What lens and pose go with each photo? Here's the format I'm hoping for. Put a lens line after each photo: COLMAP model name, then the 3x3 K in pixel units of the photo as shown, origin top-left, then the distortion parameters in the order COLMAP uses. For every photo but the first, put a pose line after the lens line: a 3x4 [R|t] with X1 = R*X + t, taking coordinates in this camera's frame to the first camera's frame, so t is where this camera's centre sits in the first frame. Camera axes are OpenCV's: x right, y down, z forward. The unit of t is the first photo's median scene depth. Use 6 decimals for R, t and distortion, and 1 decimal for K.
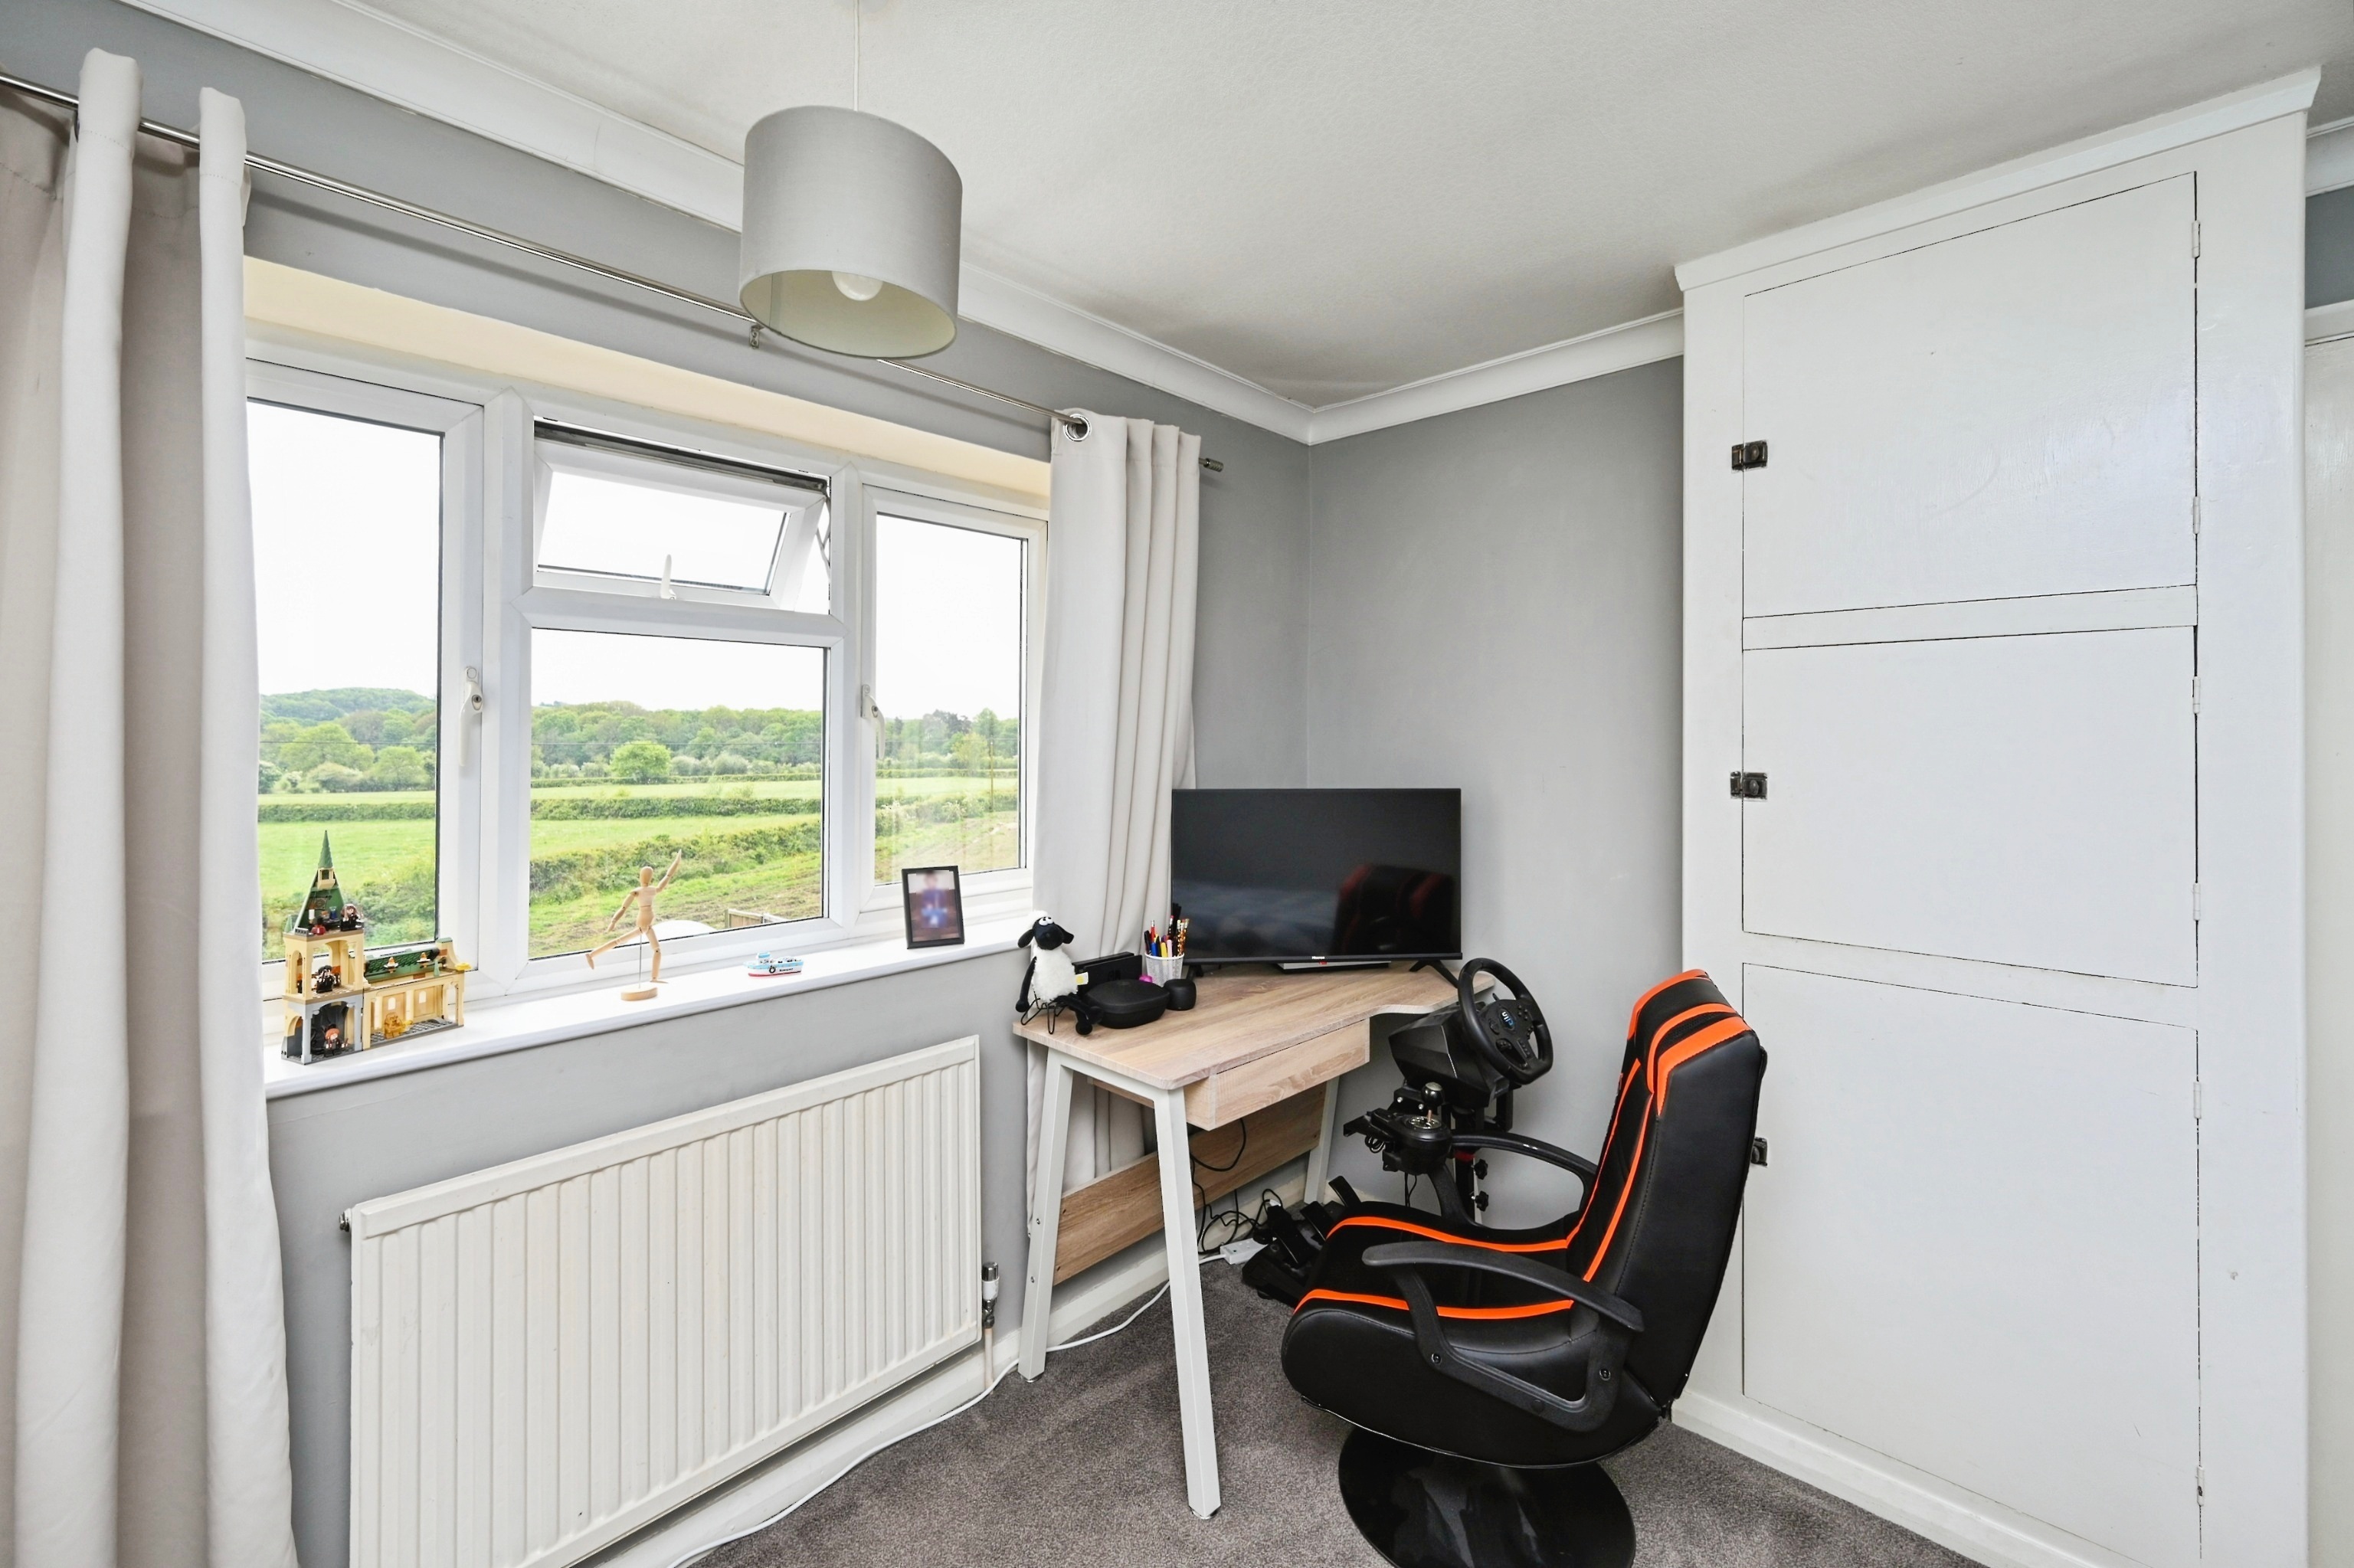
lens RADIAL K [[968.6, 0, 1188.0], [0, 968.6, 726.0], [0, 0, 1]] dist [-0.000023, 0.000109]
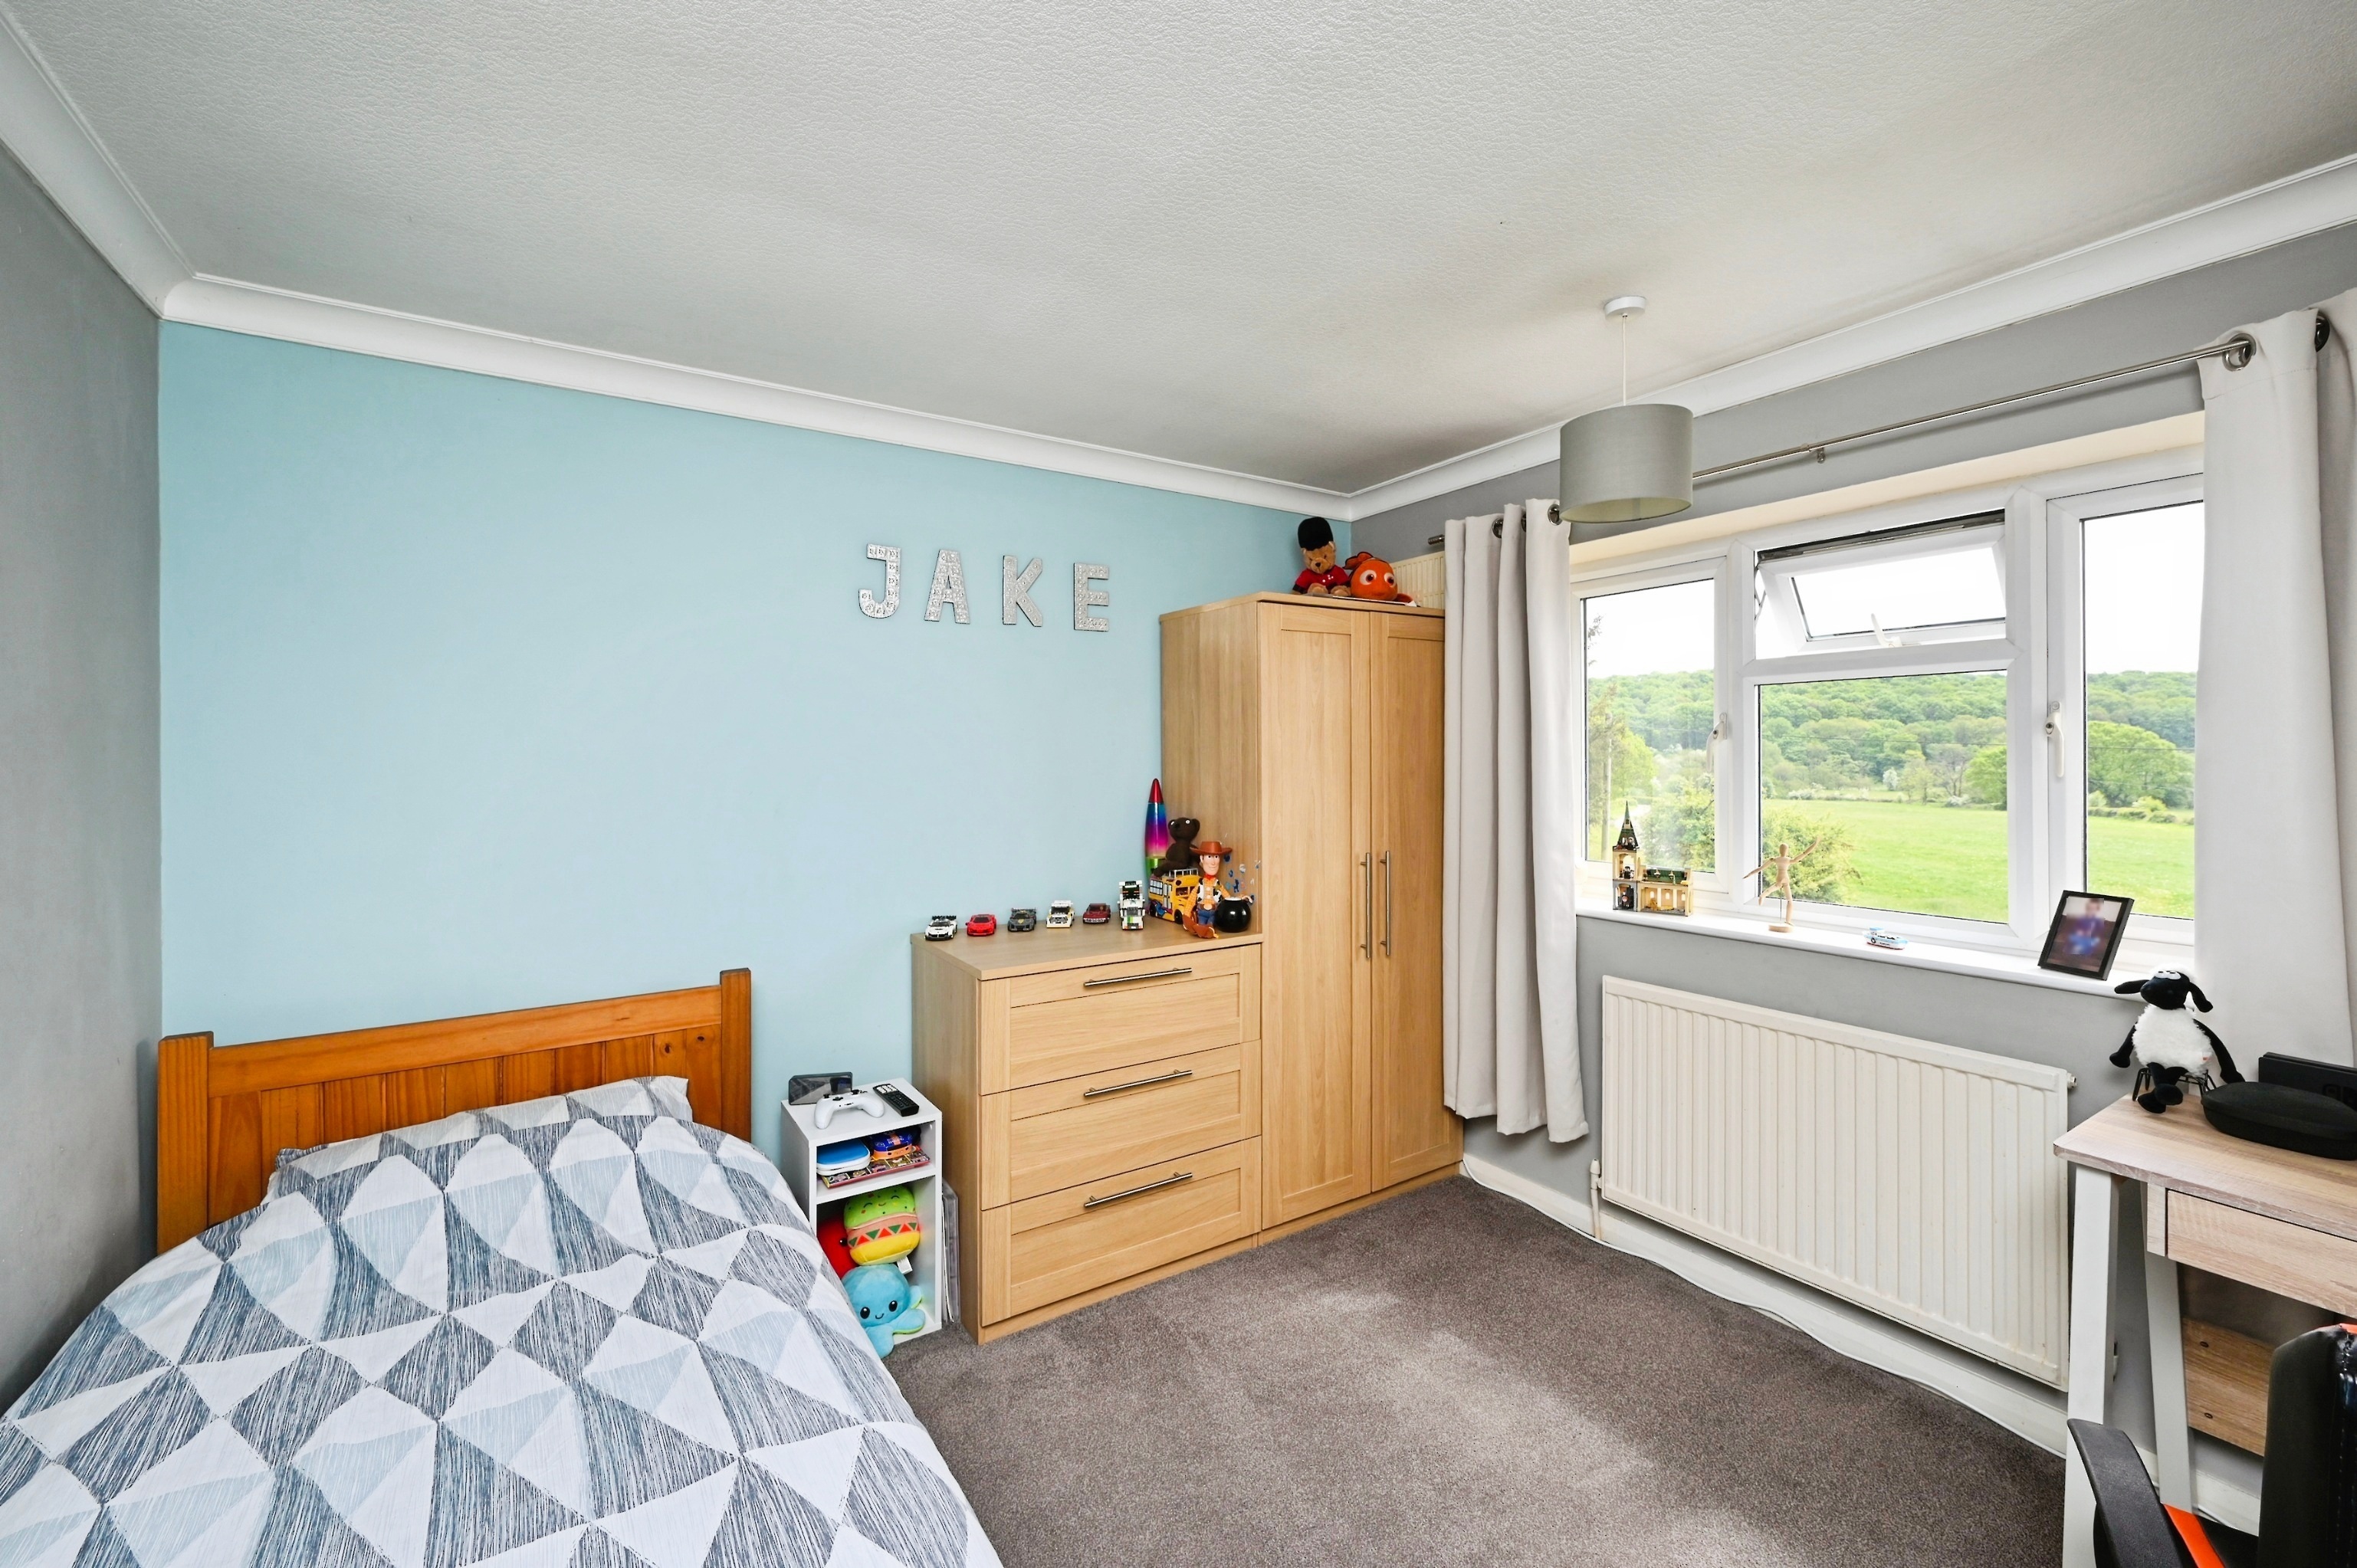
lens RADIAL K [[963.8, 0, 1178.9], [0, 963.8, 745.9], [0, 0, 1]] dist [-0.002786, -0.000249]
pose [[-0.237007, -0.008000, -0.971475, 0.885772], [0.014567, 0.999824, -0.011788, 0.002166], [0.971399, -0.016945, -0.236849, 0.383725]]
